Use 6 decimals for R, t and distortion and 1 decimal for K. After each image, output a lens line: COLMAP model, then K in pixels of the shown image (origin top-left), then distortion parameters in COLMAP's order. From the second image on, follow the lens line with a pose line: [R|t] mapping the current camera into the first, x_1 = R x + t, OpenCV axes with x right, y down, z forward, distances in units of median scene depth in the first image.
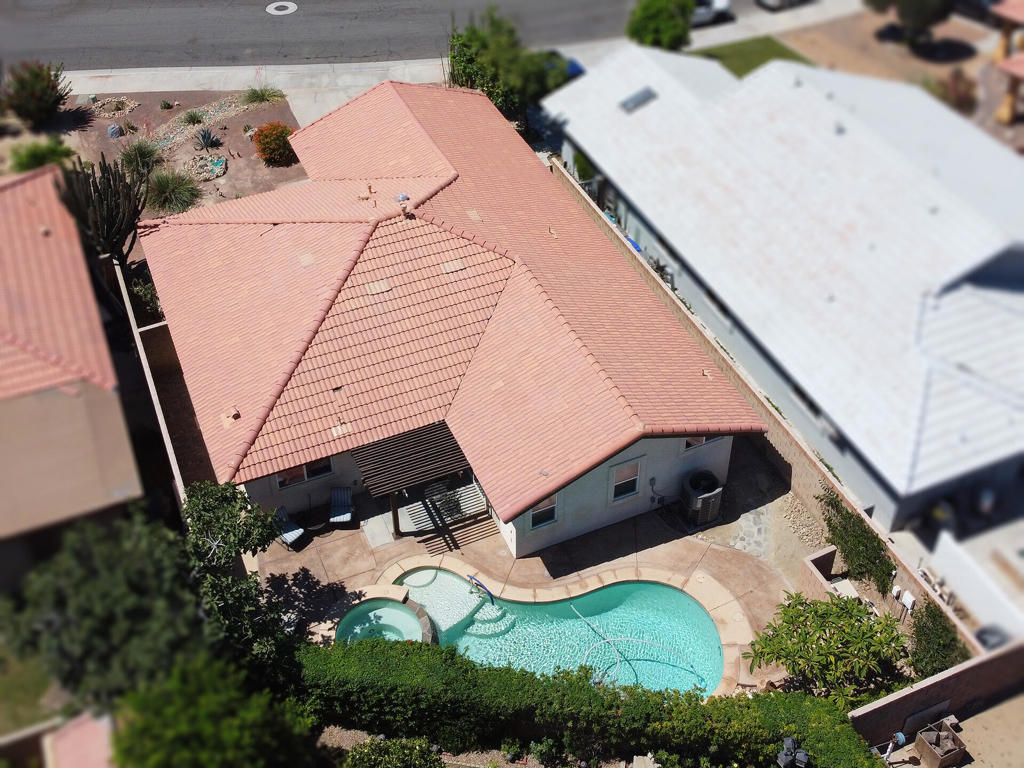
lens RADIAL K [[1200.0, 0, 524.7], [0, 1200.0, 288.9], [0, 0, 1]] dist [0.009530, 0.000000]
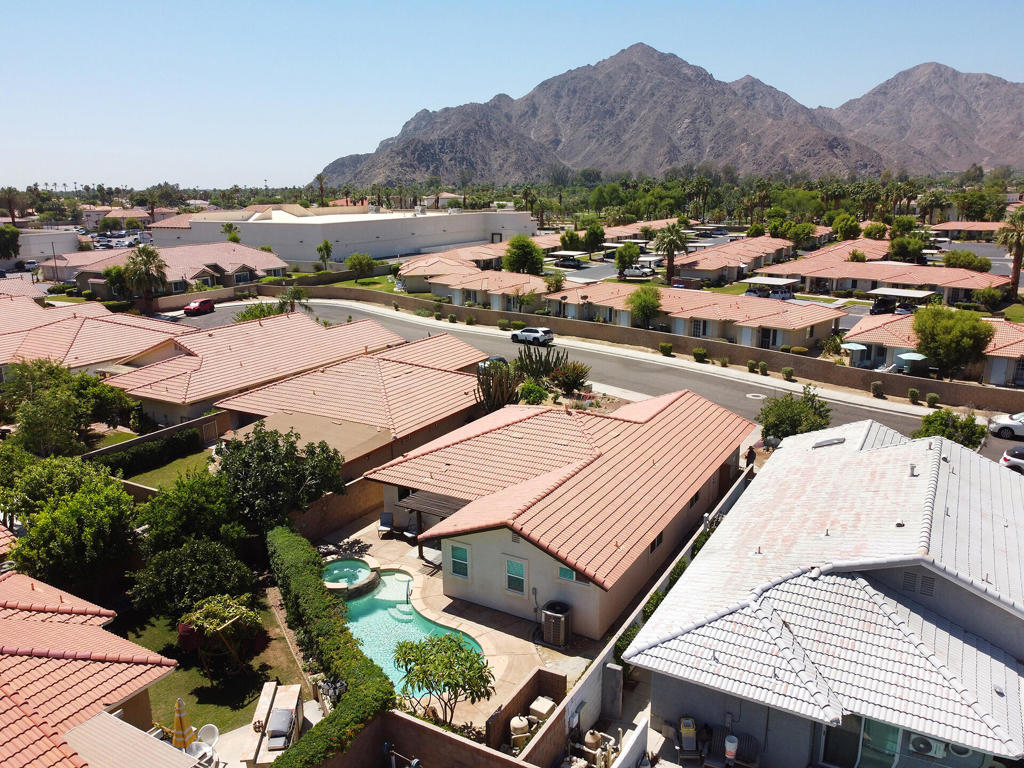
lens RADIAL K [[779.1, 0, 518.1], [0, 779.1, 382.0], [0, 0, 1]] dist [0.000204, -0.005909]
pose [[0.589597, 0.195658, -0.783641, 0.730697], [-0.494573, 0.854515, -0.158753, 0.110348], [0.638572, 0.481168, 0.600586, 0.368526]]
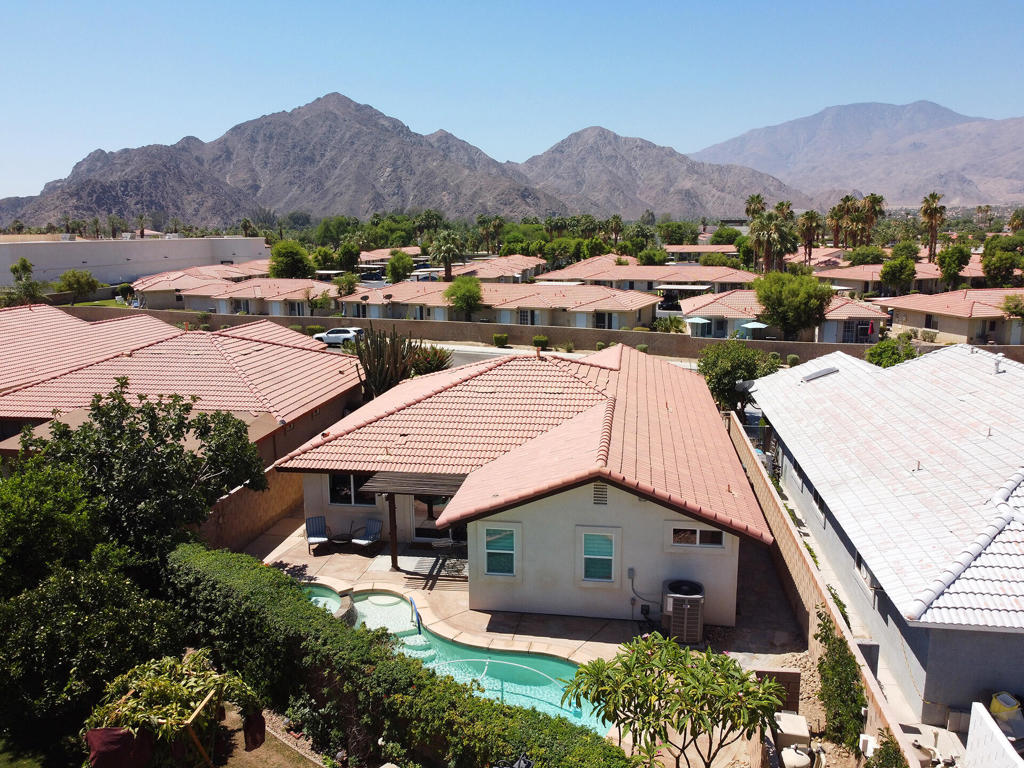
lens RADIAL K [[779.1, 0, 518.5], [0, 779.1, 378.8], [0, 0, 1]] dist [0.000204, -0.005909]
pose [[0.841133, 0.096257, -0.532193, 0.334811], [-0.330263, 0.870668, -0.364505, 0.277138], [0.428278, 0.482361, 0.764138, 0.456281]]
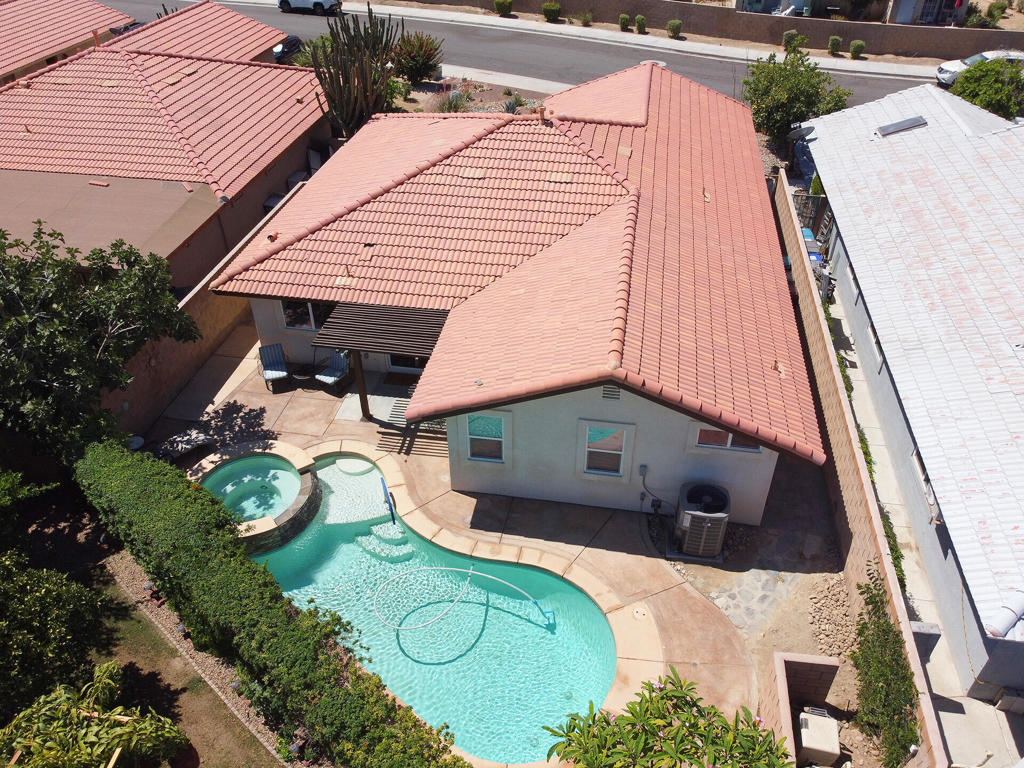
lens RADIAL K [[779.1, 0, 517.0], [0, 779.1, 381.6], [0, 0, 1]] dist [0.000204, -0.005909]
pose [[0.832392, 0.331708, -0.443952, 0.240060], [-0.341326, 0.937973, 0.060853, 0.107981], [0.436600, 0.100879, 0.893982, 0.536588]]
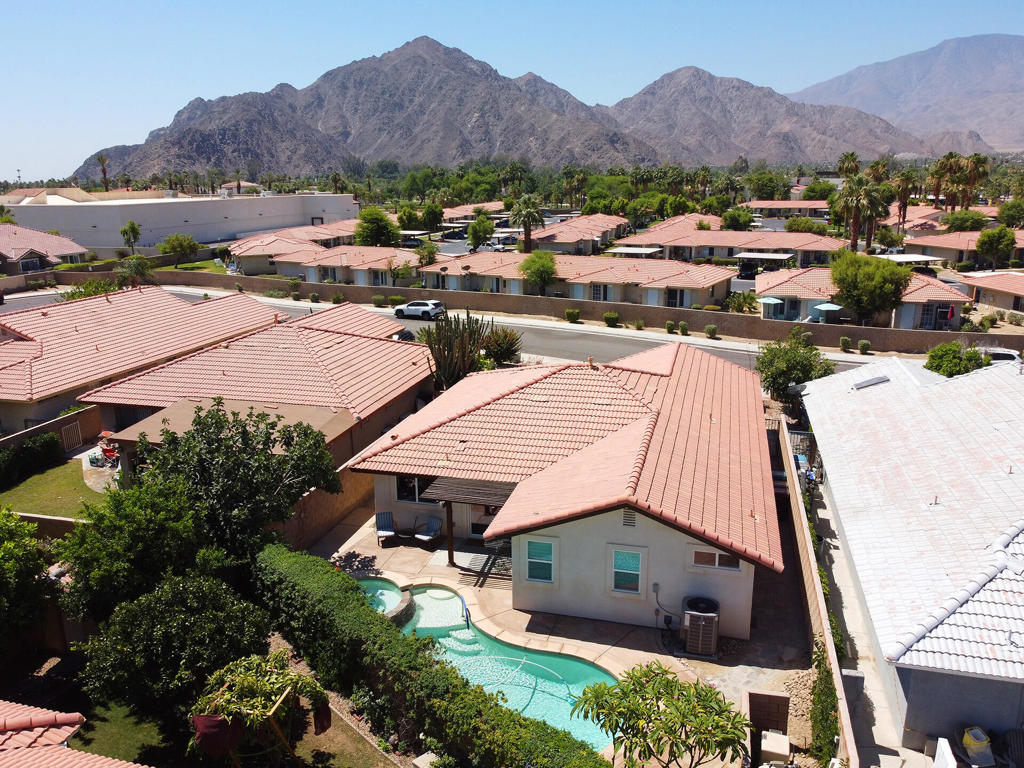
lens RADIAL K [[779.1, 0, 518.5], [0, 779.1, 380.3], [0, 0, 1]] dist [0.000204, -0.005909]
pose [[0.777156, 0.153364, -0.610335, 0.391048], [-0.383521, 0.884357, -0.266128, 0.227118], [0.498939, 0.440899, 0.746101, 0.389138]]
